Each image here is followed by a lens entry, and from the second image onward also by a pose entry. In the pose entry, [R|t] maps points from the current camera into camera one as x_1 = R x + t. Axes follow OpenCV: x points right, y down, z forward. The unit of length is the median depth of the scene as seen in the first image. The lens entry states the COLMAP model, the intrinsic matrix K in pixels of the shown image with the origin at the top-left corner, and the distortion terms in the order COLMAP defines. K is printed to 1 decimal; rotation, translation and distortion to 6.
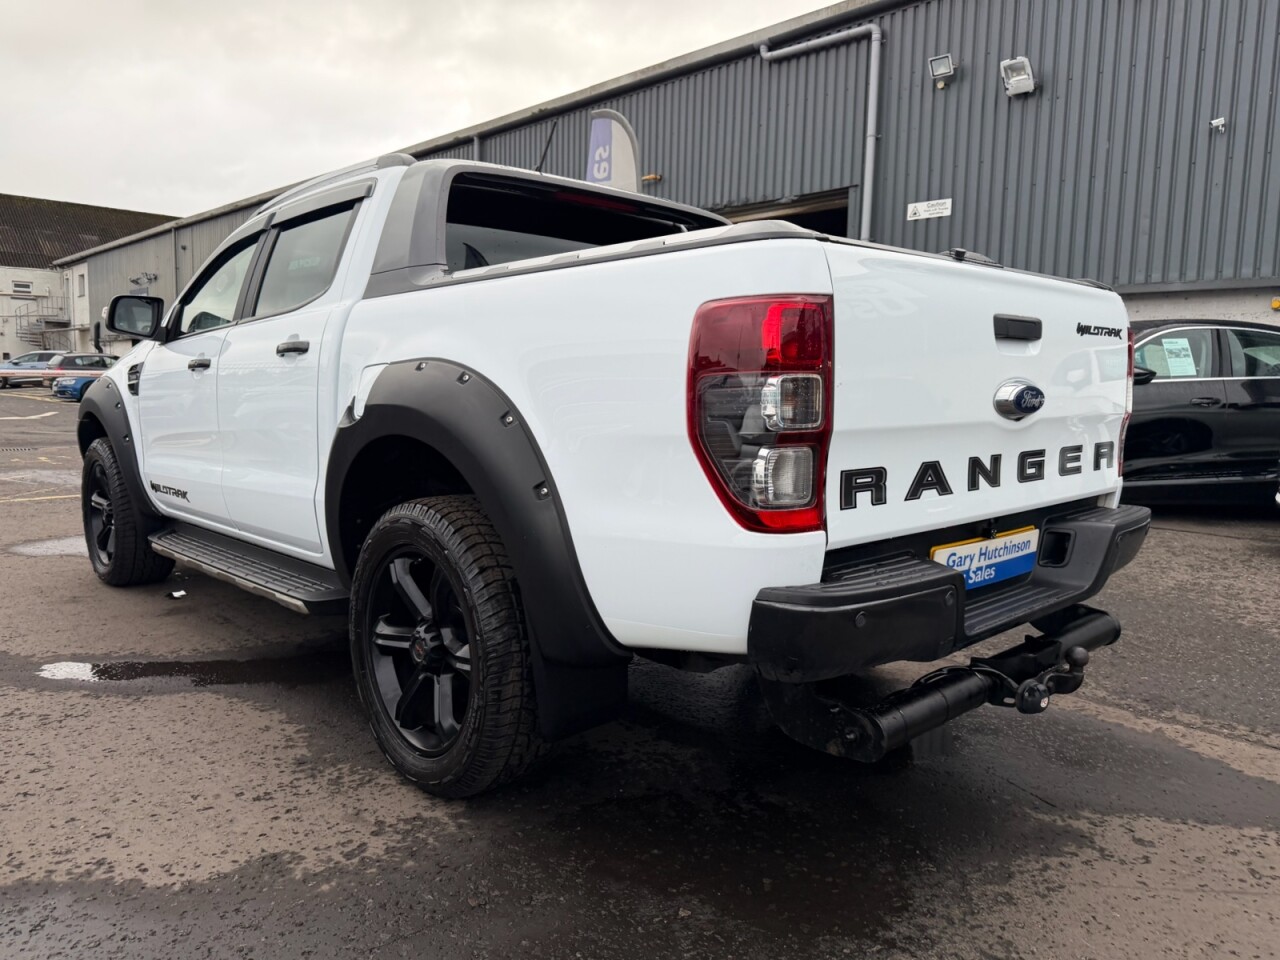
lens RADIAL K [[911.2, 0, 641.6], [0, 911.2, 483.4], [0, 0, 1]] dist [0.010917, -0.009149]
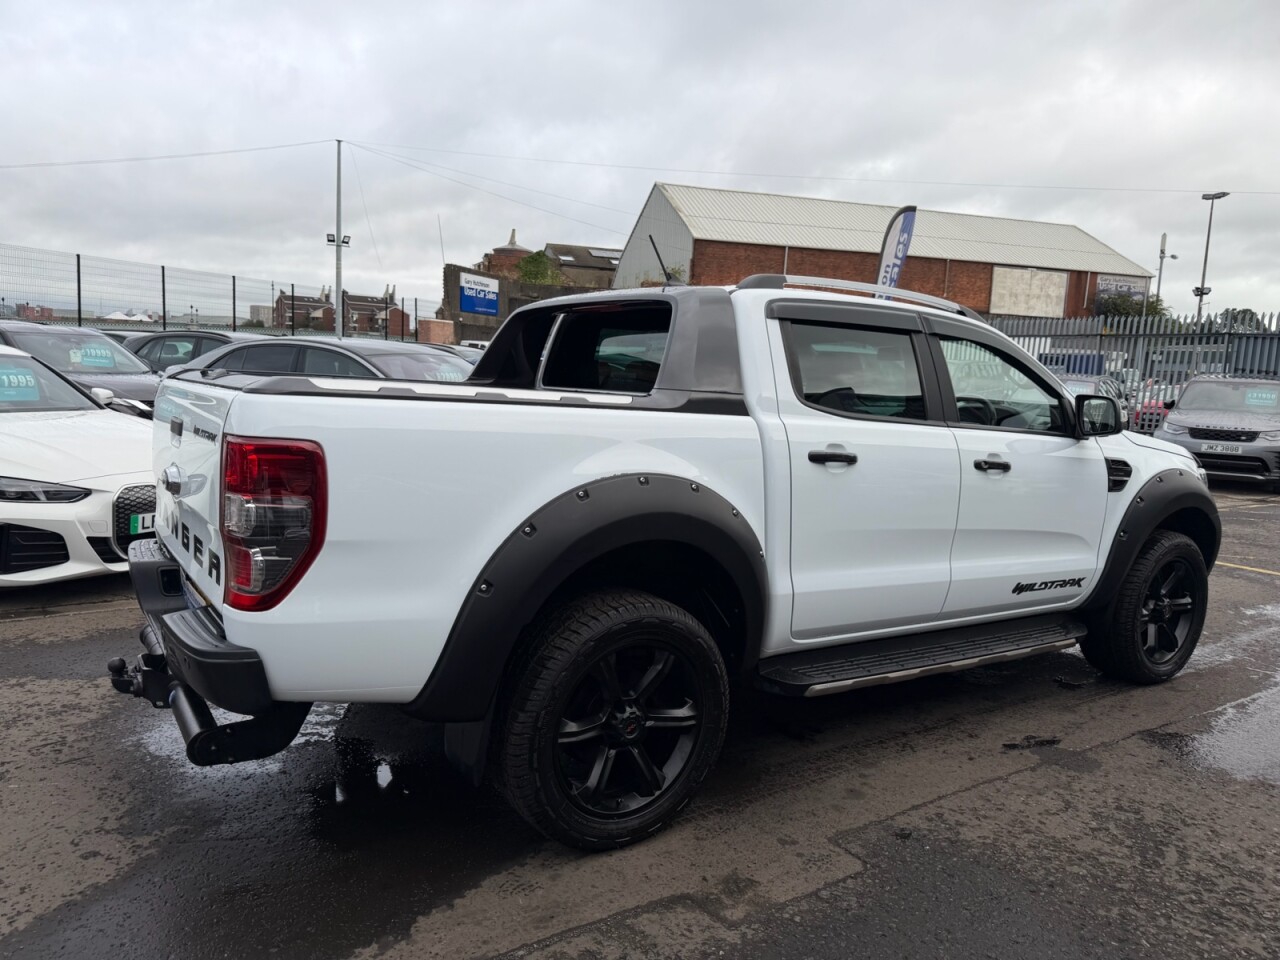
lens RADIAL K [[913.9, 0, 634.7], [0, 913.9, 480.9], [0, 0, 1]] dist [0.010914, -0.009375]
pose [[-0.161346, 0.096890, -0.982130, 1.413052], [-0.154441, 0.980429, 0.122094, -0.311329], [0.974739, 0.171380, -0.143224, 1.608678]]
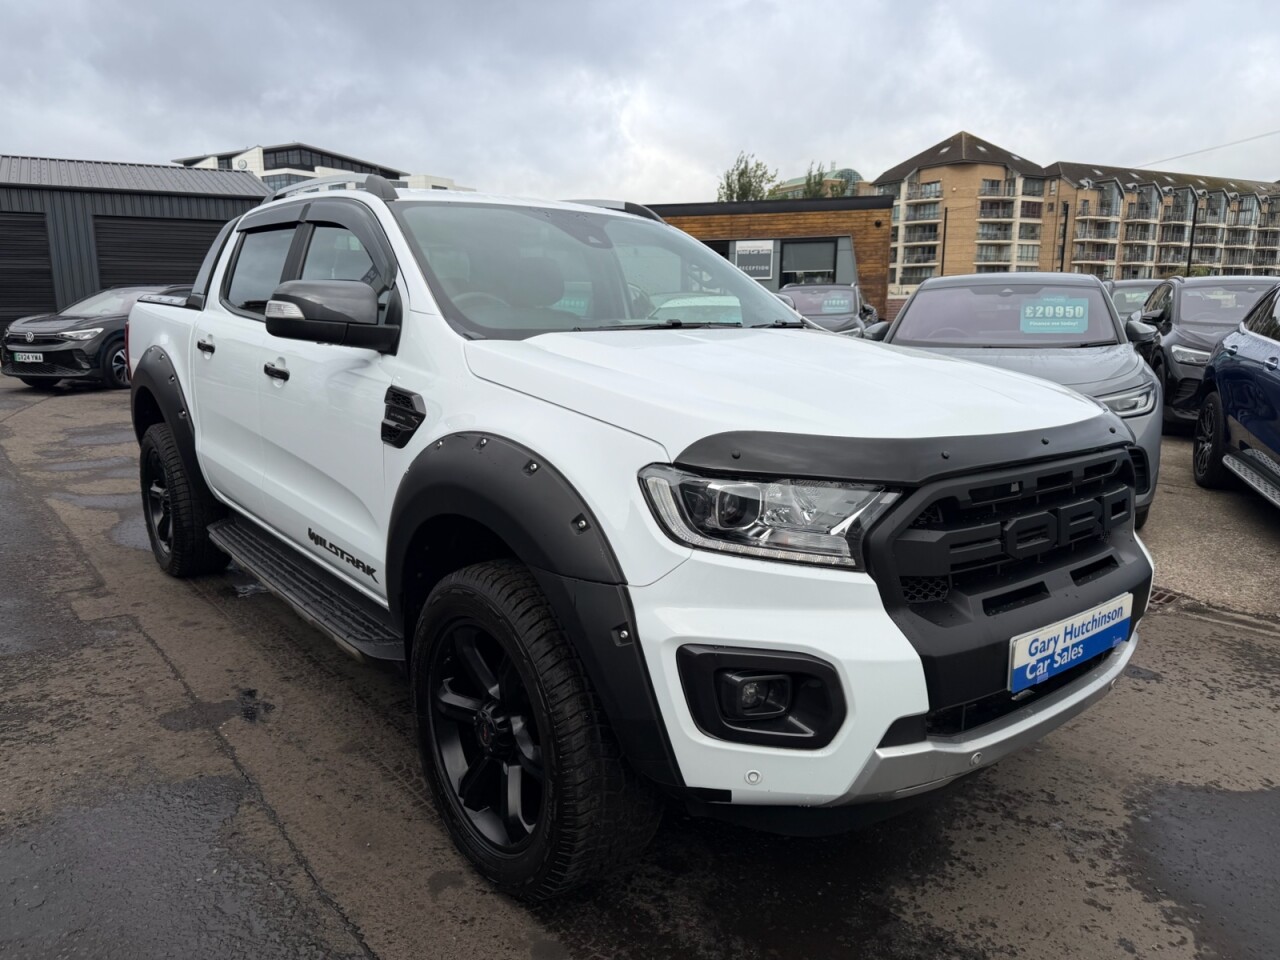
lens RADIAL K [[901.6, 0, 619.9], [0, 901.6, 475.2], [0, 0, 1]] dist [0.035847, -0.053107]
pose [[-0.996612, -0.034867, 0.074488, -0.760775], [-0.011389, 0.955471, 0.294865, -0.485107], [-0.081452, 0.293017, -0.952631, 3.190897]]
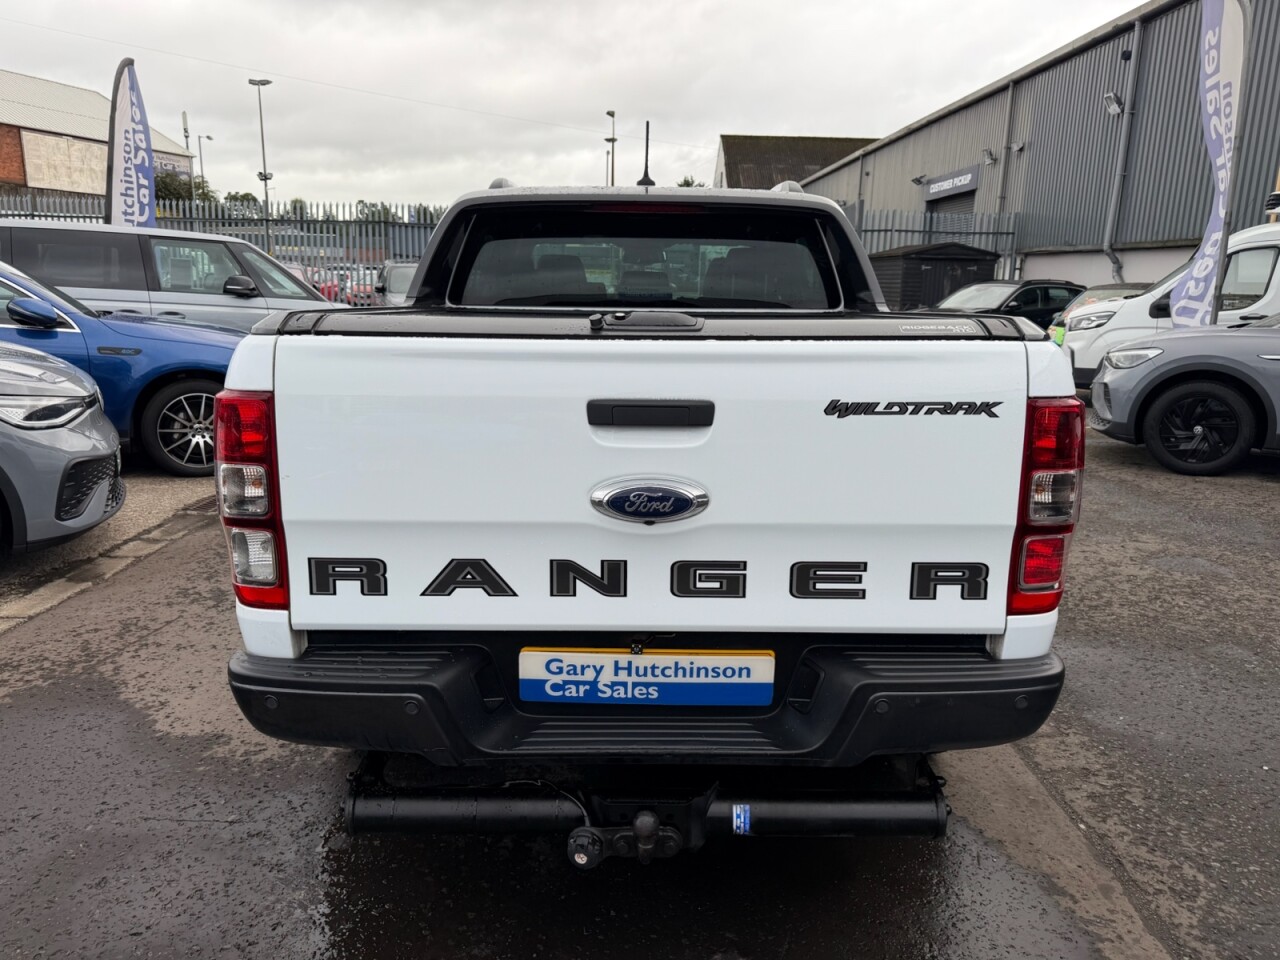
lens RADIAL K [[914.3, 0, 640.0], [0, 914.3, 480.0], [0, 0, 1]] dist [0.012816, -0.011827]
pose [[0.734093, 0.140590, -0.664336, 0.821957], [-0.080545, 0.989454, 0.120390, -0.179595], [0.674255, -0.034869, 0.737675, 0.339211]]
